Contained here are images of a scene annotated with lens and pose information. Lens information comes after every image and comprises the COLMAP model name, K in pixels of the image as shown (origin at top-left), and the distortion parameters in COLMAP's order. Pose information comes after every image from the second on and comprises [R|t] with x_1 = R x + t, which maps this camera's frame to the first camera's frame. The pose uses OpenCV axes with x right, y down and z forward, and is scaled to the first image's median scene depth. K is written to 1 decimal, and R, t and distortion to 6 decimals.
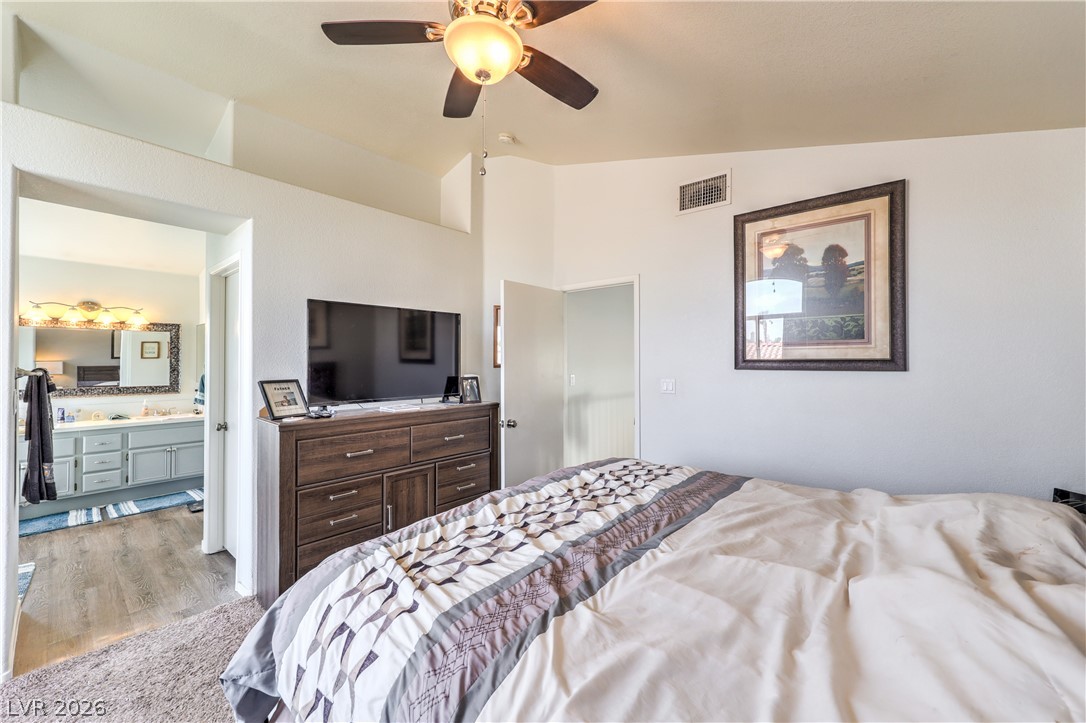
lens RADIAL K [[435.7, 0, 538.1], [0, 435.7, 358.0], [0, 0, 1]] dist [0.007842, 0.000337]
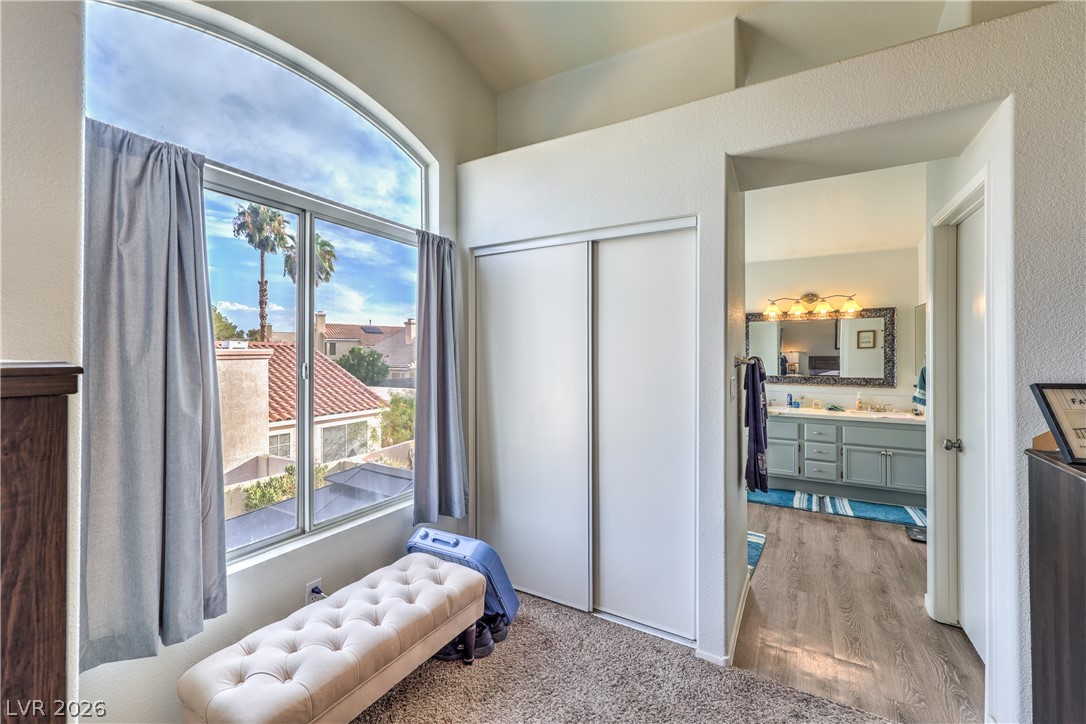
lens RADIAL K [[441.5, 0, 545.0], [0, 441.5, 353.2], [0, 0, 1]] dist [0.002809, 0.000503]
pose [[0.208144, -0.000967, -0.978098, -0.138646], [0.009689, 0.999952, 0.001074, 0.005553], [0.978050, -0.009700, 0.208143, 0.181373]]
